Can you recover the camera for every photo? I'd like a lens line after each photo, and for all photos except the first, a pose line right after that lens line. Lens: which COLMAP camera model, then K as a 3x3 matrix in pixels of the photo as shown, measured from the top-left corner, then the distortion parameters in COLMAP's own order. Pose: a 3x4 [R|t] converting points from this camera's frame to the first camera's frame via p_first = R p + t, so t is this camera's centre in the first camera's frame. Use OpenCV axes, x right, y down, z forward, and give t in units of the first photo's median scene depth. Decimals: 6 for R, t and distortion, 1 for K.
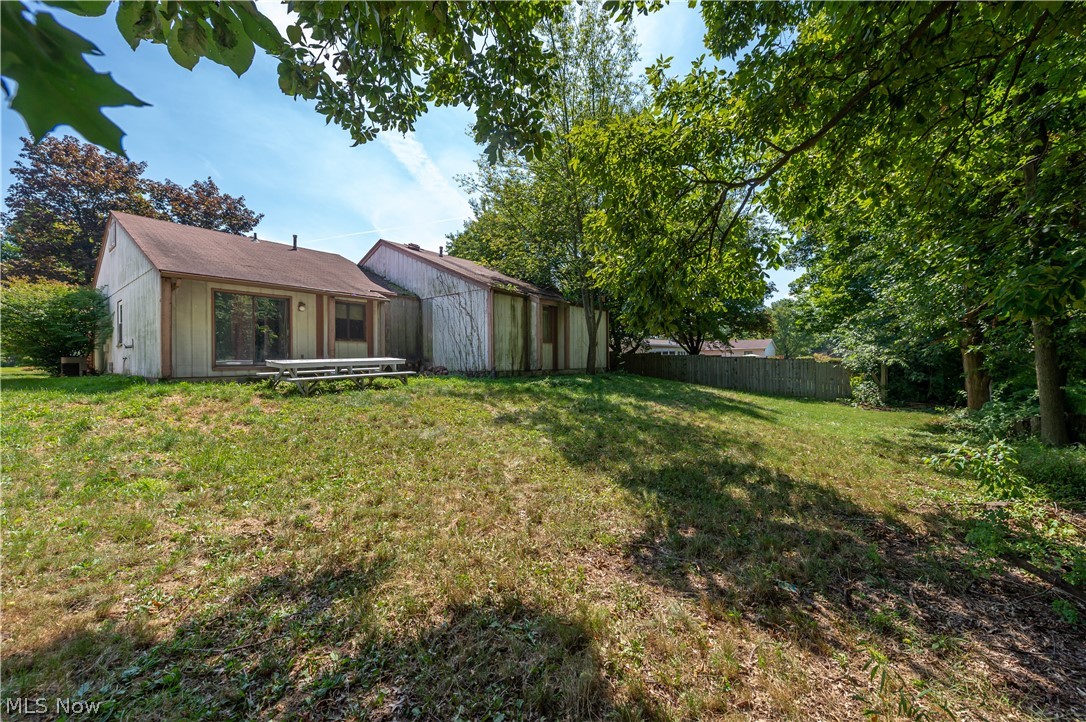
lens RADIAL K [[424.2, 0, 544.5], [0, 424.2, 359.7], [0, 0, 1]] dist [0.003017, 0.000177]
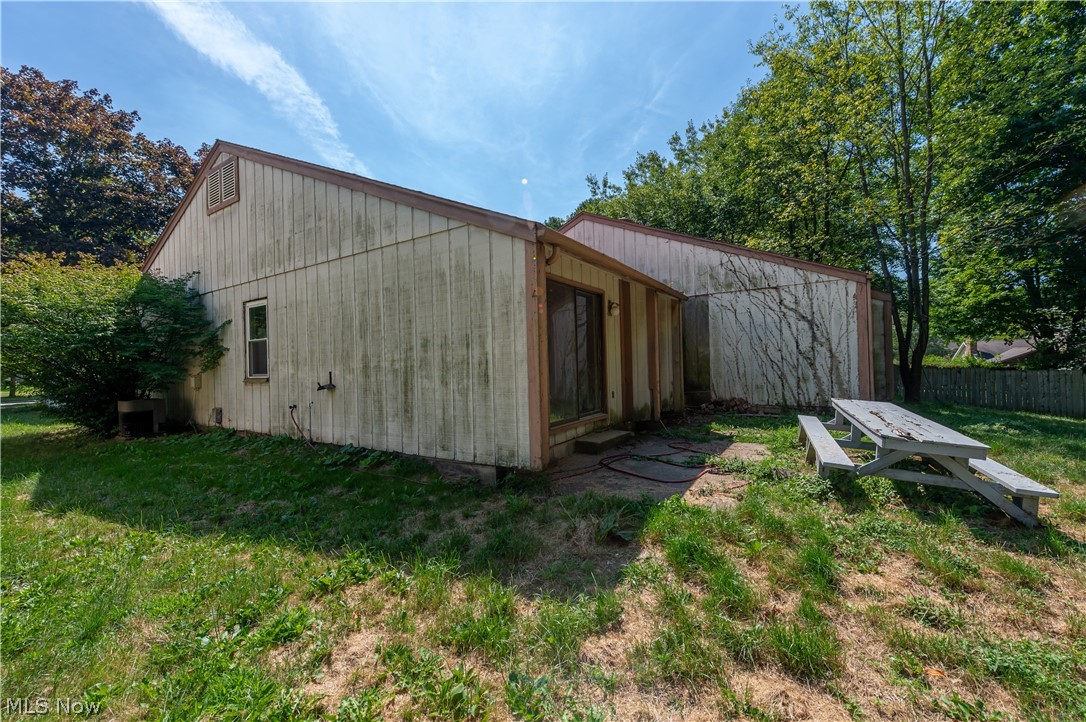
lens RADIAL K [[424.2, 0, 541.7], [0, 424.2, 362.0], [0, 0, 1]] dist [0.003017, 0.000177]
pose [[0.994284, -0.017642, 0.105302, -0.648457], [0.017820, 0.999841, -0.000749, -0.047174], [-0.105272, 0.002621, 0.994440, 0.393180]]
